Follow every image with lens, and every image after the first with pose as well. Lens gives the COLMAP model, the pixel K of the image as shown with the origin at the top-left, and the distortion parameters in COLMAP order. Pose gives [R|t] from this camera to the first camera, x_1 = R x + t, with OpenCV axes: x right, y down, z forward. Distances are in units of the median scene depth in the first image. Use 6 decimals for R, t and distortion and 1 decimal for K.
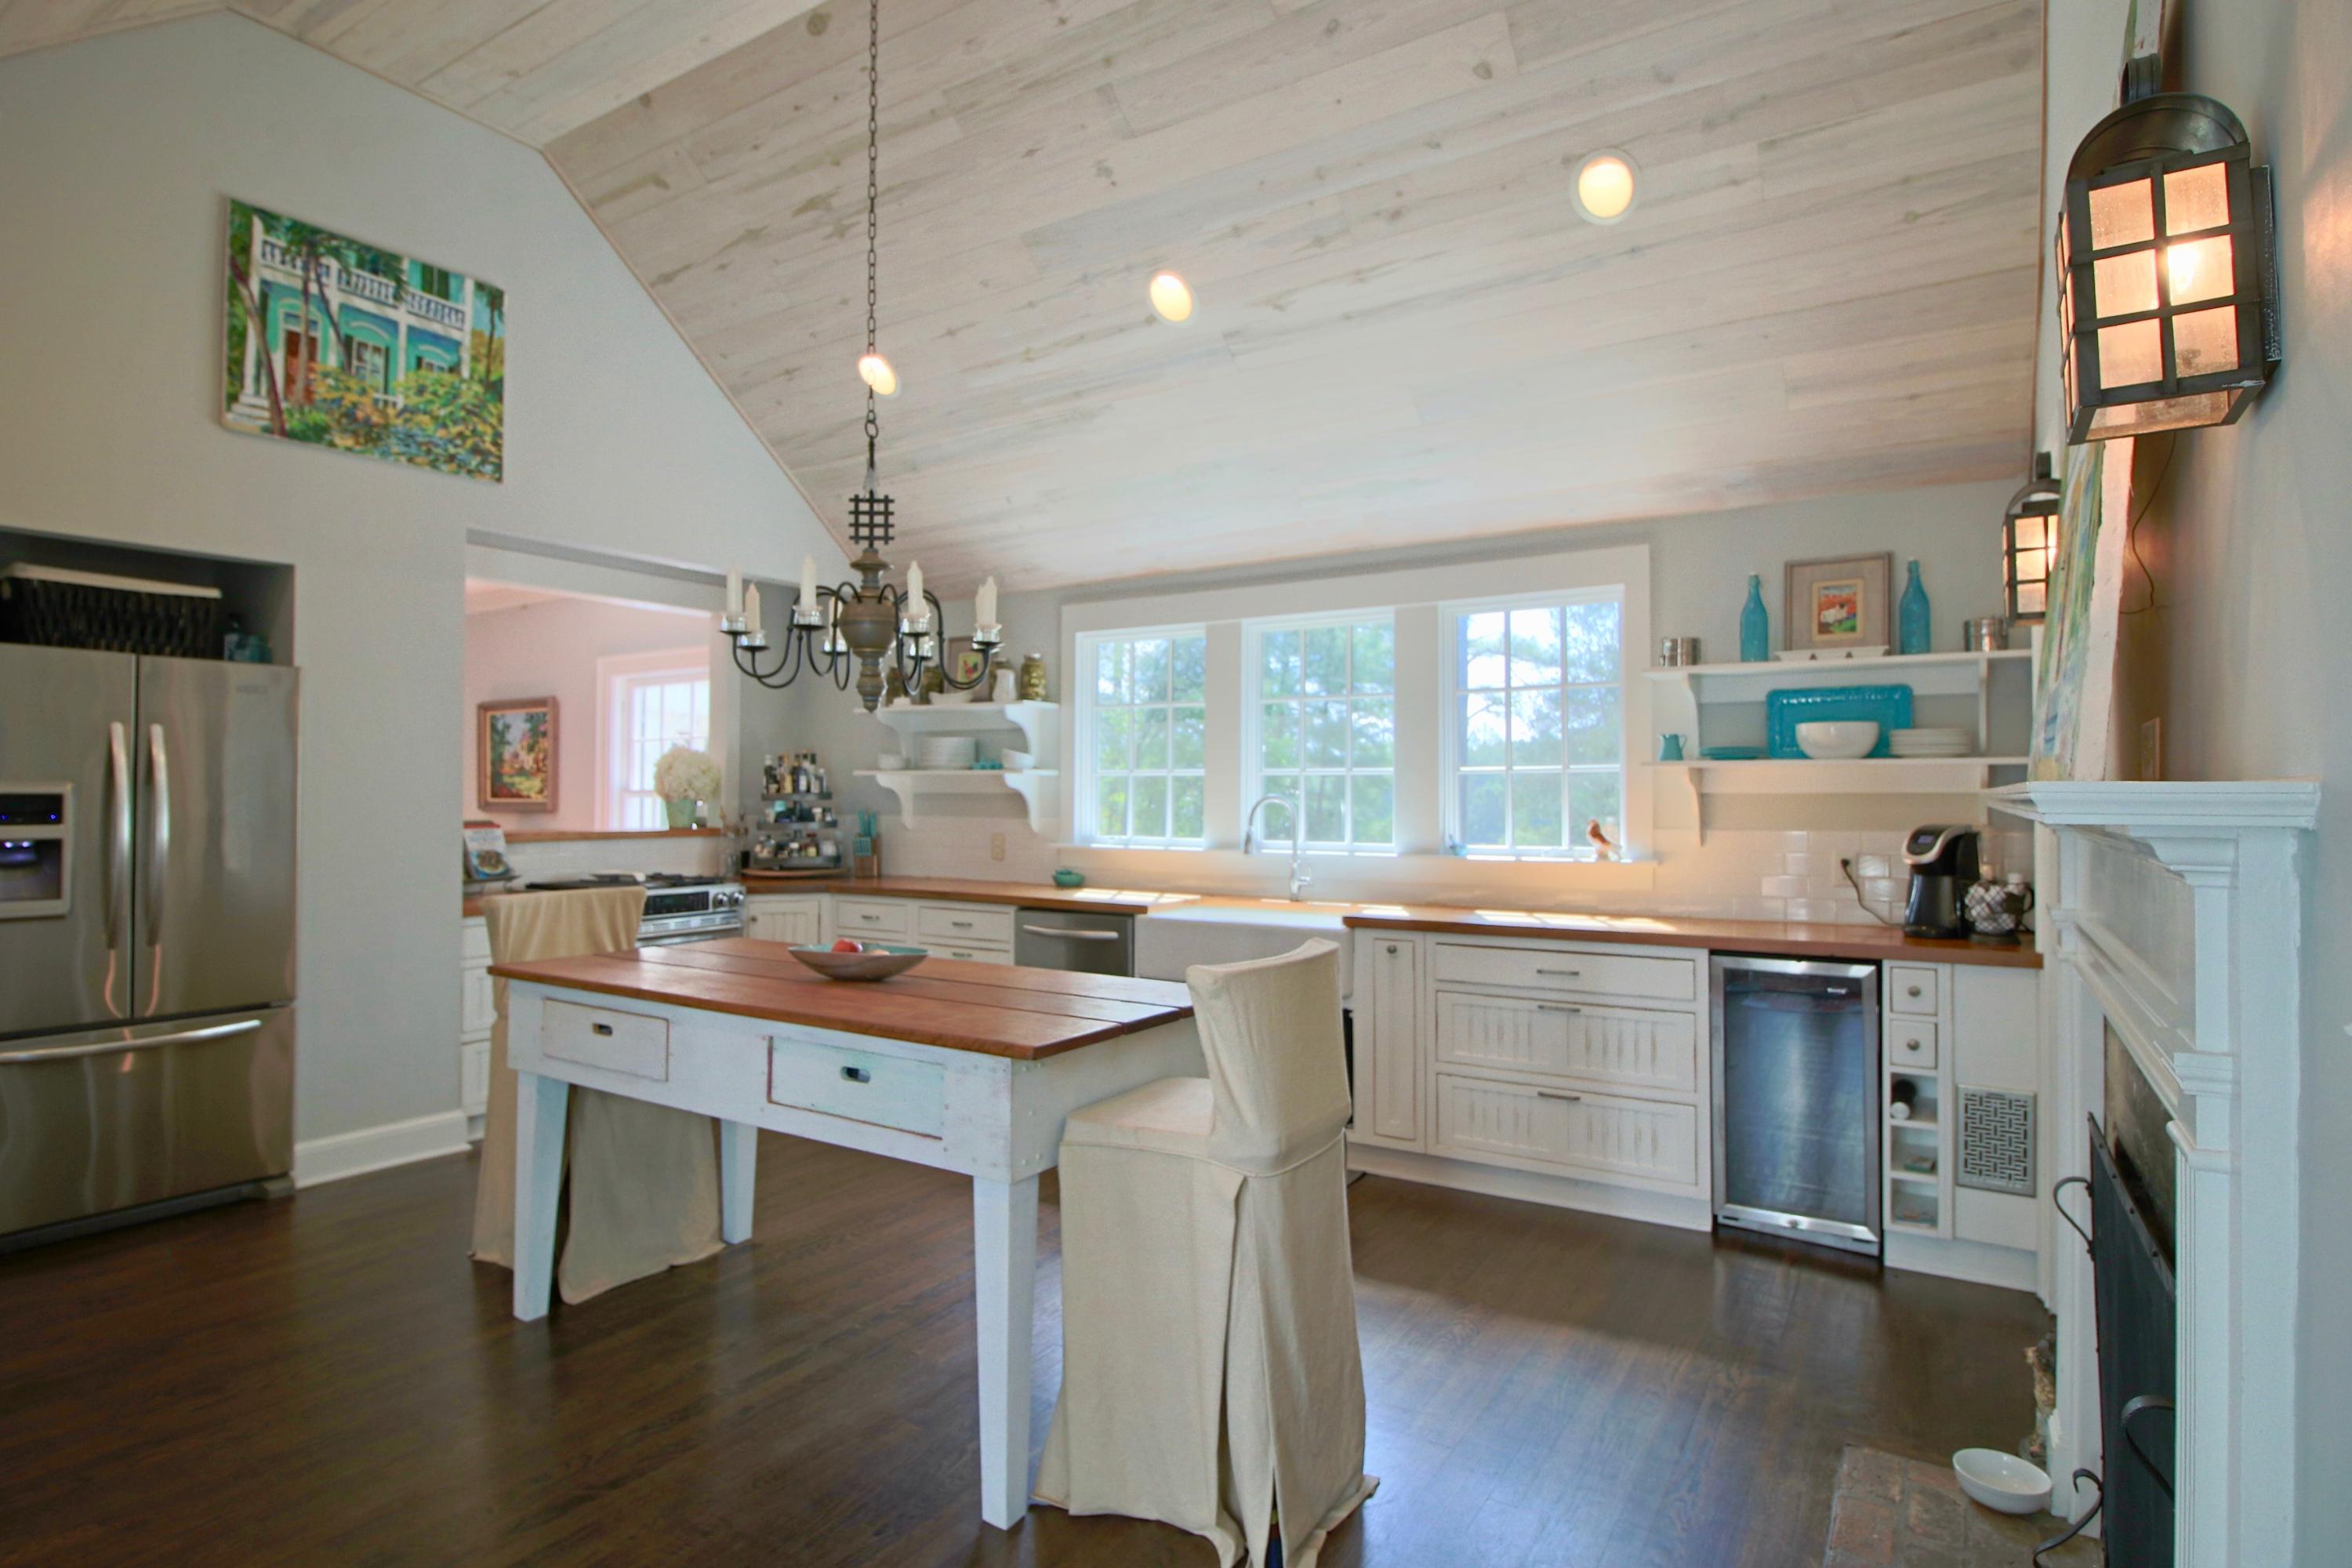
lens RADIAL K [[1202.6, 0, 1149.1], [0, 1202.6, 772.8], [0, 0, 1]] dist [-0.004528, -0.008477]
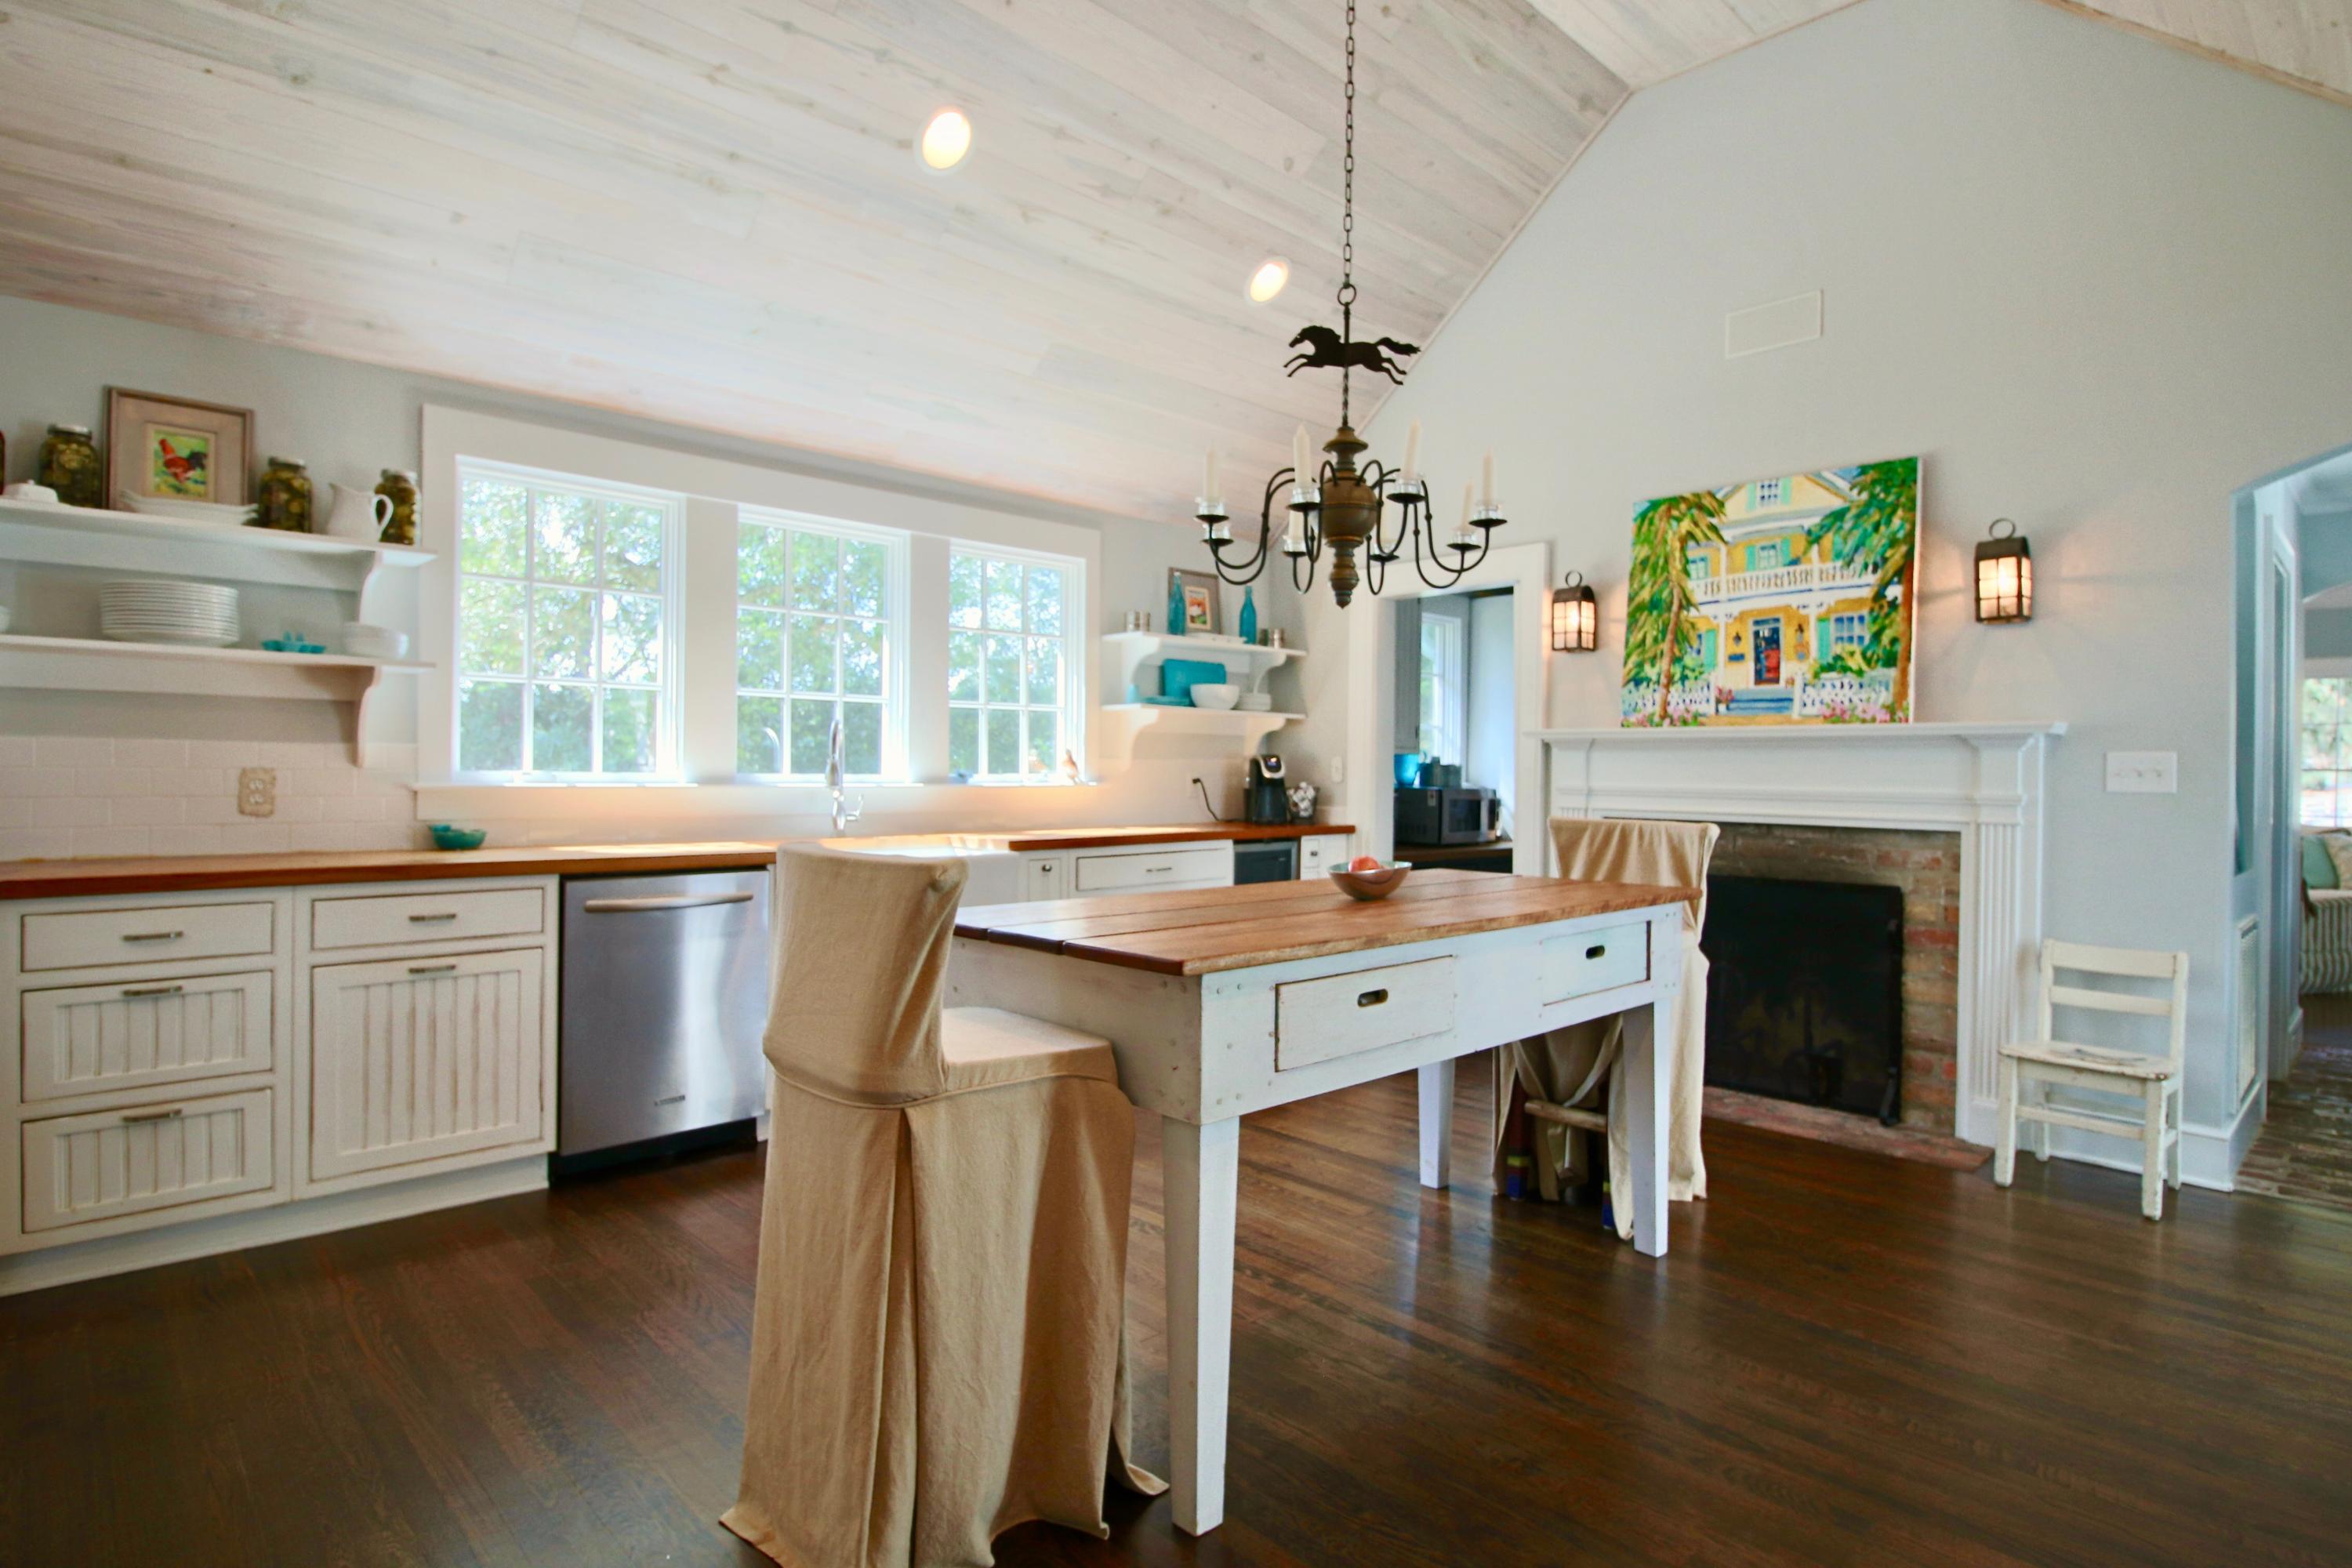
lens RADIAL K [[1202.6, 0, 1174.2], [0, 1202.6, 768.4], [0, 0, 1]] dist [-0.004528, -0.008477]
pose [[0.230837, 0.000626, 0.972992, -0.795826], [-0.028425, 0.999577, 0.006101, 0.048431], [-0.972577, -0.029066, 0.230758, 0.634138]]
